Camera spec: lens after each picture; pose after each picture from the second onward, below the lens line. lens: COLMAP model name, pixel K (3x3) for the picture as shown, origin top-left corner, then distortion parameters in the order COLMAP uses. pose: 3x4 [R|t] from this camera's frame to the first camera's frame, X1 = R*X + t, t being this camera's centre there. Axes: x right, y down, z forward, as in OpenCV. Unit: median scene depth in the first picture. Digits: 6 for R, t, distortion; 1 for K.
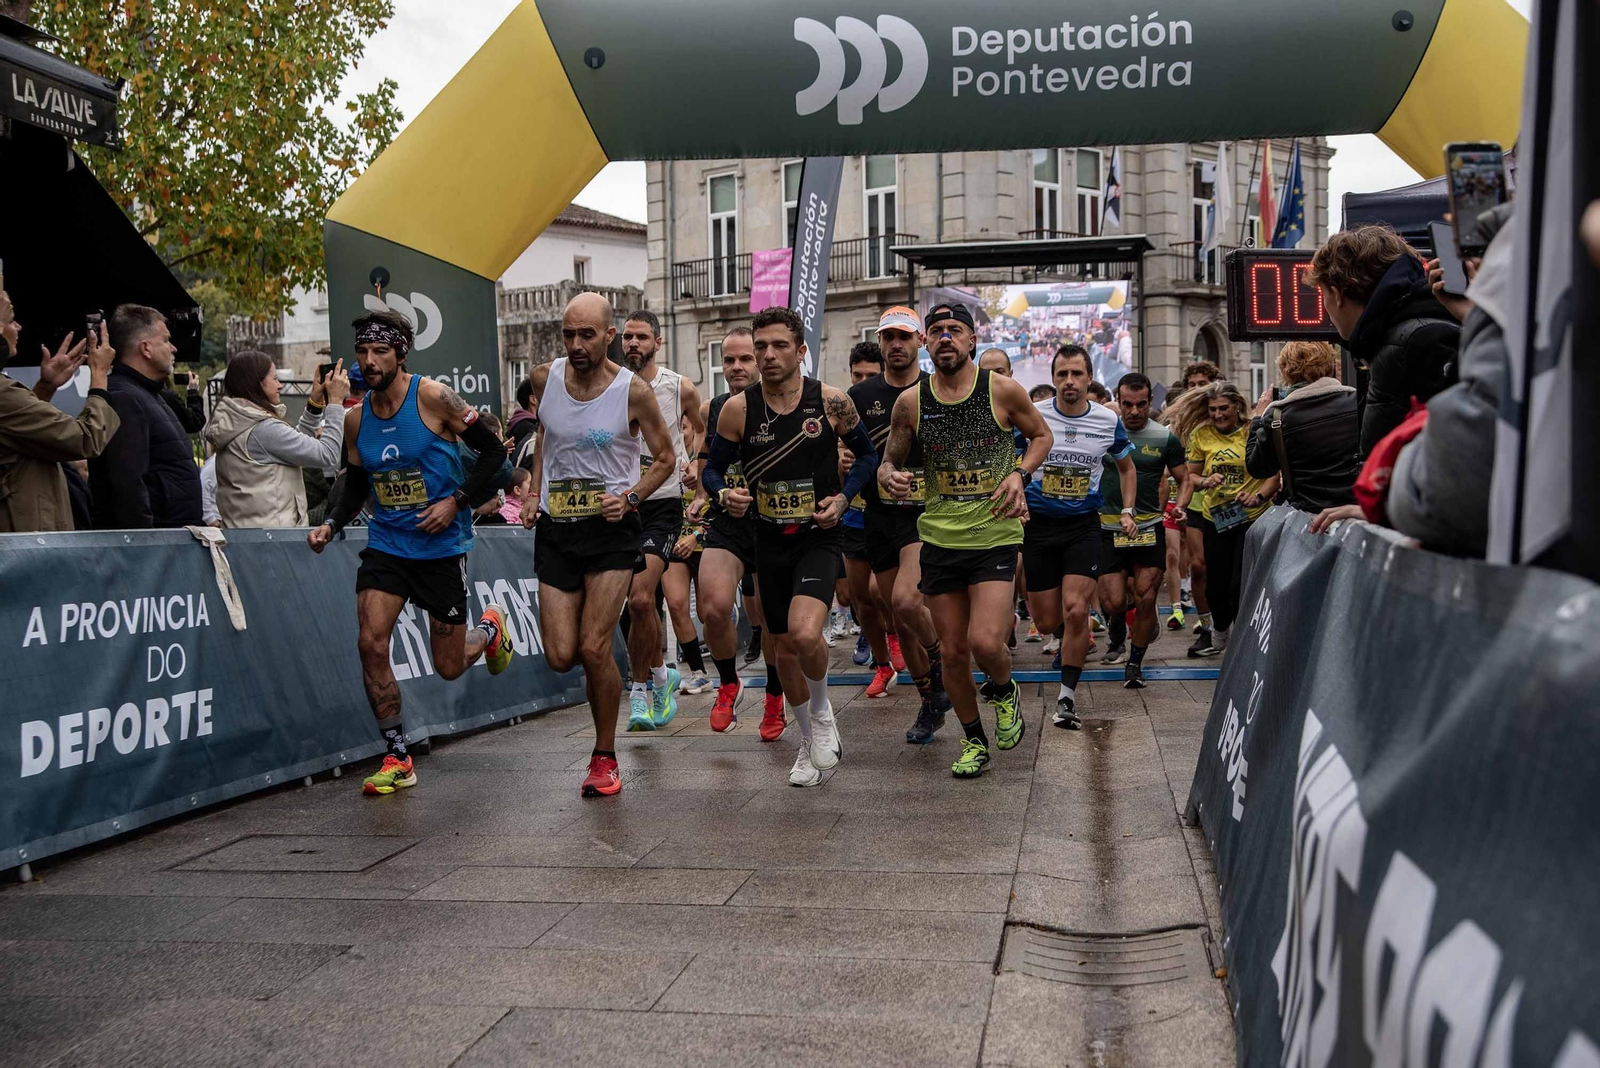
lens RADIAL K [[1906.4, 0, 800.0], [0, 1906.4, 534.0], [0, 0, 1]] dist [0.014272, 0.004578]
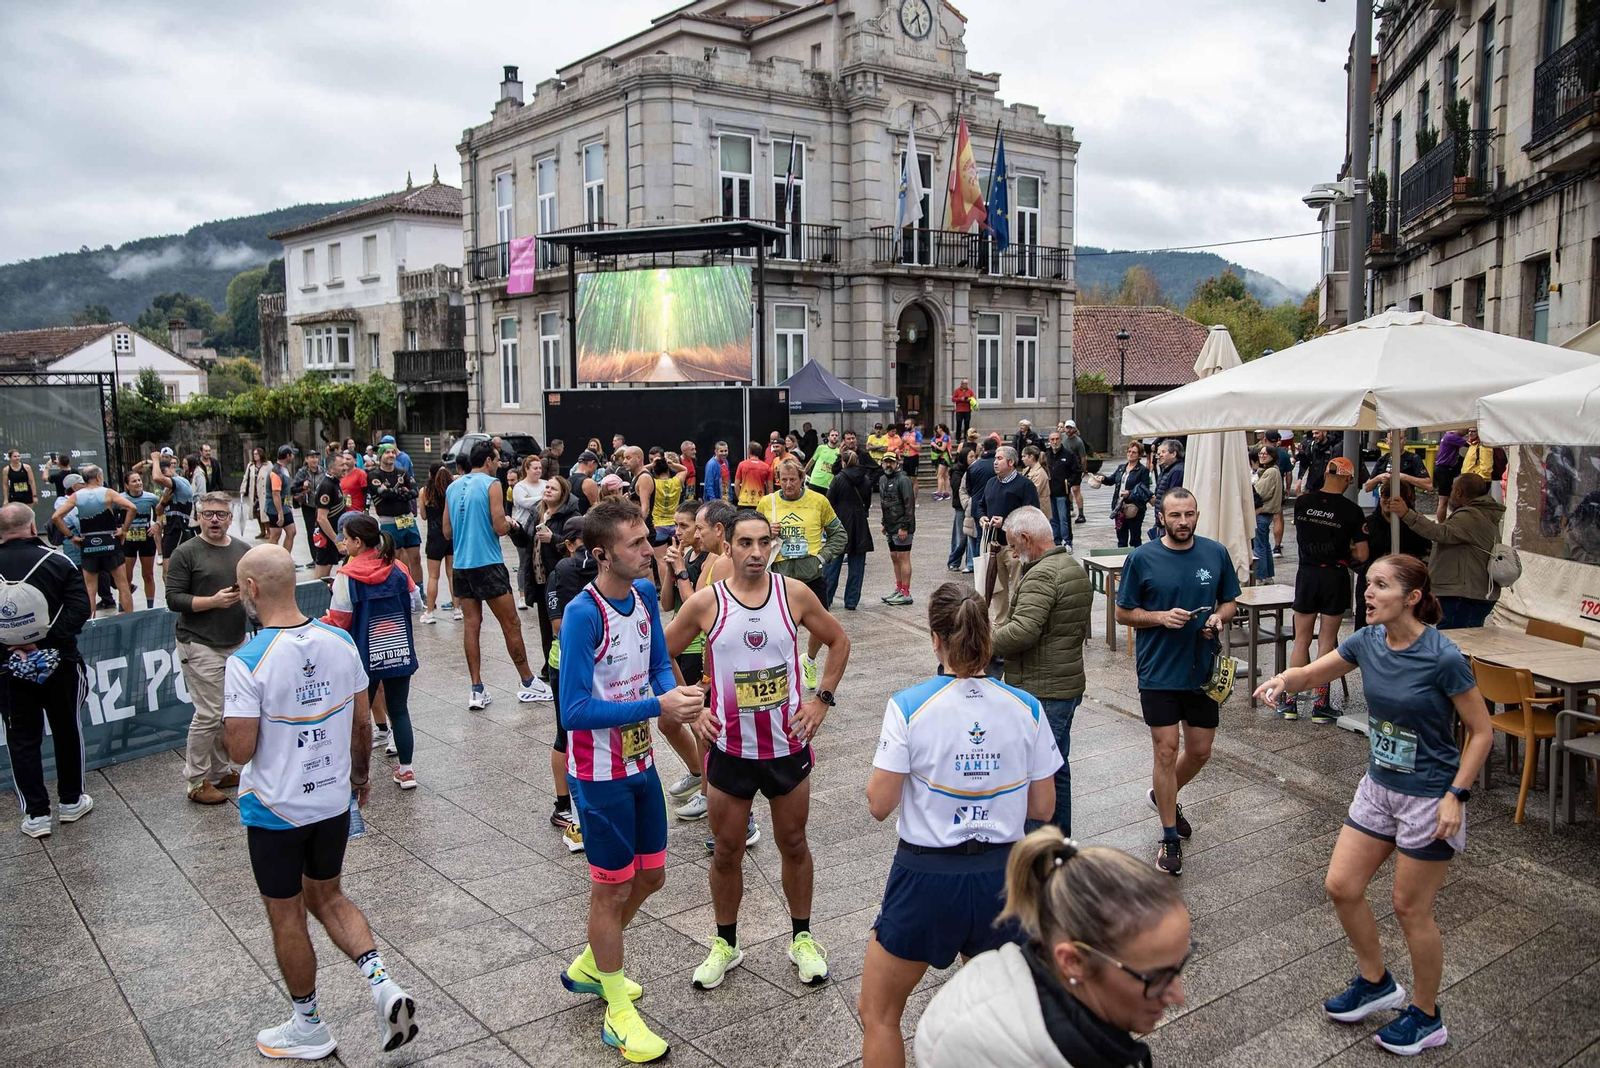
lens RADIAL K [[1281.8, 0, 799.9], [0, 1281.8, 543.2], [0, 0, 1]] dist [-0.118657, 0.136423]
pose [[0.991120, 0.021986, -0.131140, 0.249971], [-0.009714, 0.995572, 0.093495, -0.039484], [0.132615, -0.091391, 0.986945, 0.254688]]
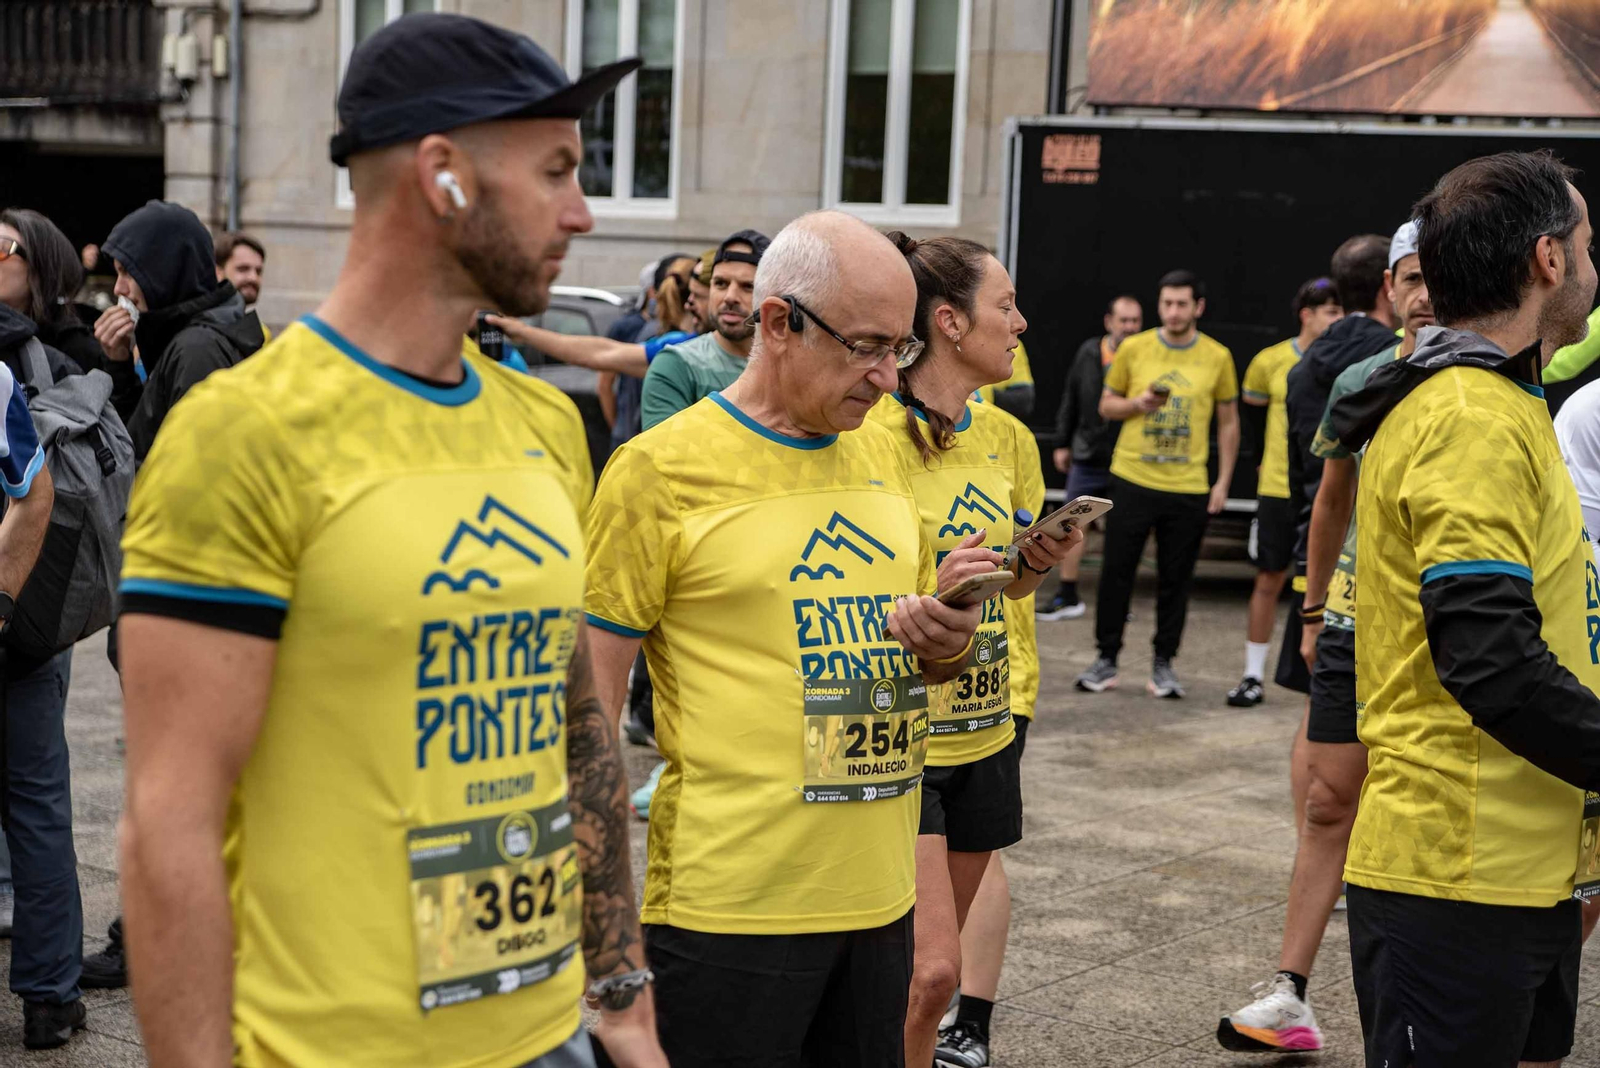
lens RADIAL K [[2632.8, 0, 791.8], [0, 2632.8, 537.5], [0, 0, 1]] dist [0.175730, 0.017152]
pose [[0.993280, 0.049086, 0.104813, -0.013953], [-0.056229, 0.996213, 0.066321, -0.024367], [-0.101160, -0.071768, 0.992278, 0.545042]]
